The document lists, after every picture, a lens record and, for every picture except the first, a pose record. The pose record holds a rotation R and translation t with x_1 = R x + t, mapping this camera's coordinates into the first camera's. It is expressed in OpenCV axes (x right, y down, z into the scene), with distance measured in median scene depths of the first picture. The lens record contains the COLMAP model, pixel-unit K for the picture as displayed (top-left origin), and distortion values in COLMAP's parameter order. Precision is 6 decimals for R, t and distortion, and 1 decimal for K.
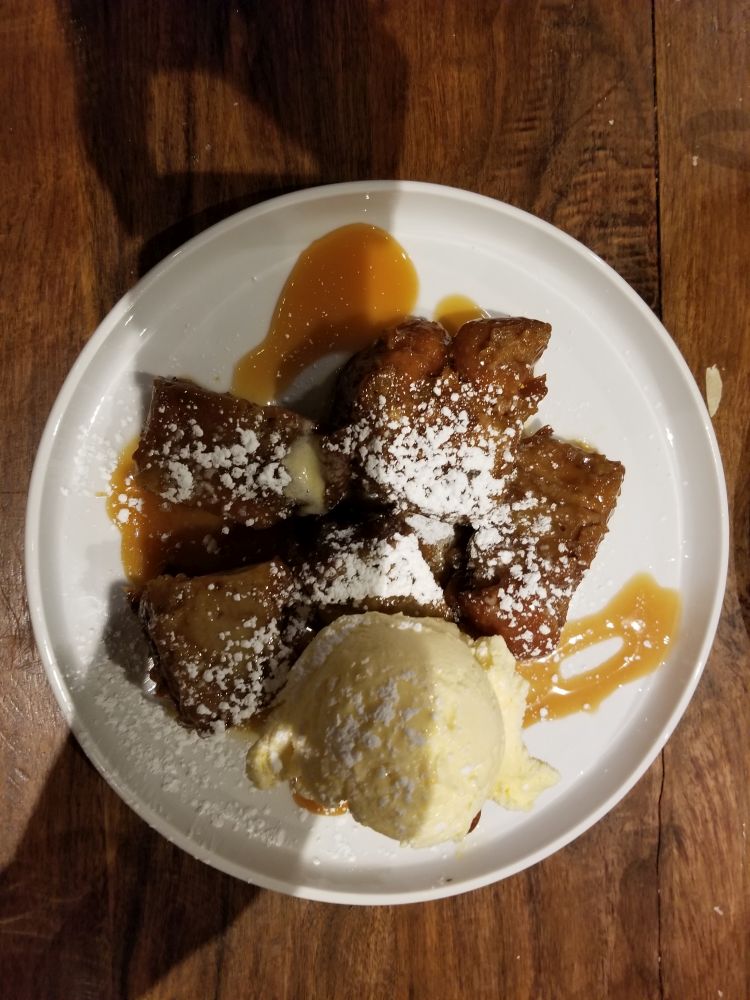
lens RADIAL K [[763.9, 0, 375.0], [0, 763.9, 500.0], [0, 0, 1]] dist [0.146927, -0.000031]
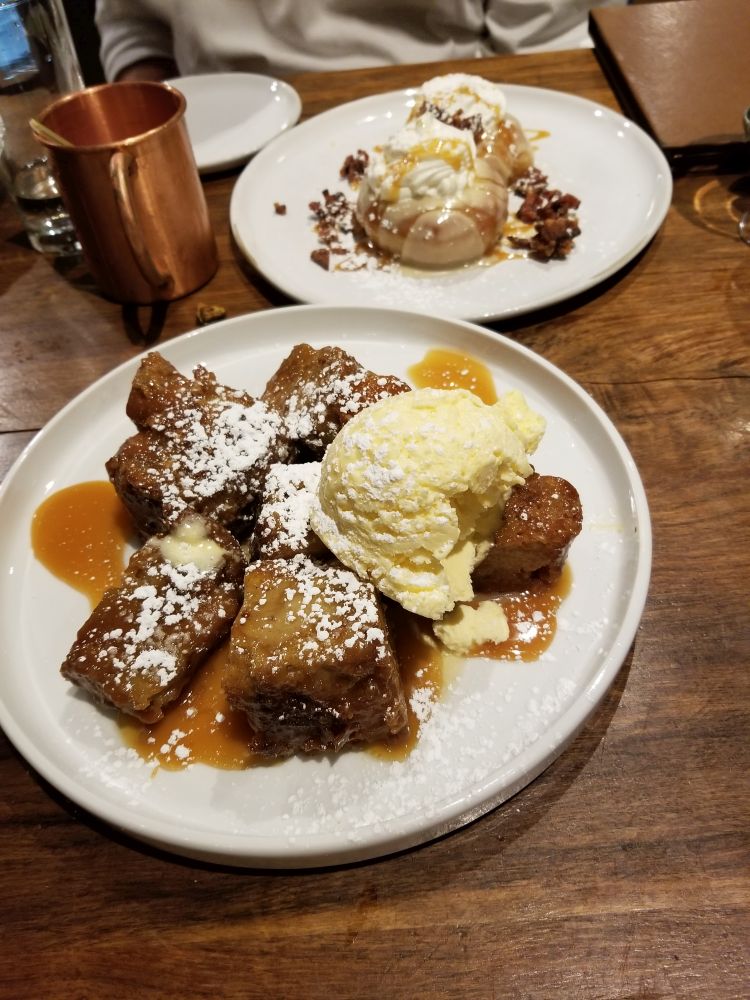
lens RADIAL K [[743.7, 0, 375.0], [0, 743.7, 500.0], [0, 0, 1]] dist [0.059120, -0.001082]
pose [[0.233487, -0.884524, 0.403858, -0.395165], [0.962492, 0.151219, -0.225258, 0.439686], [0.138175, 0.441305, 0.886655, 0.083362]]
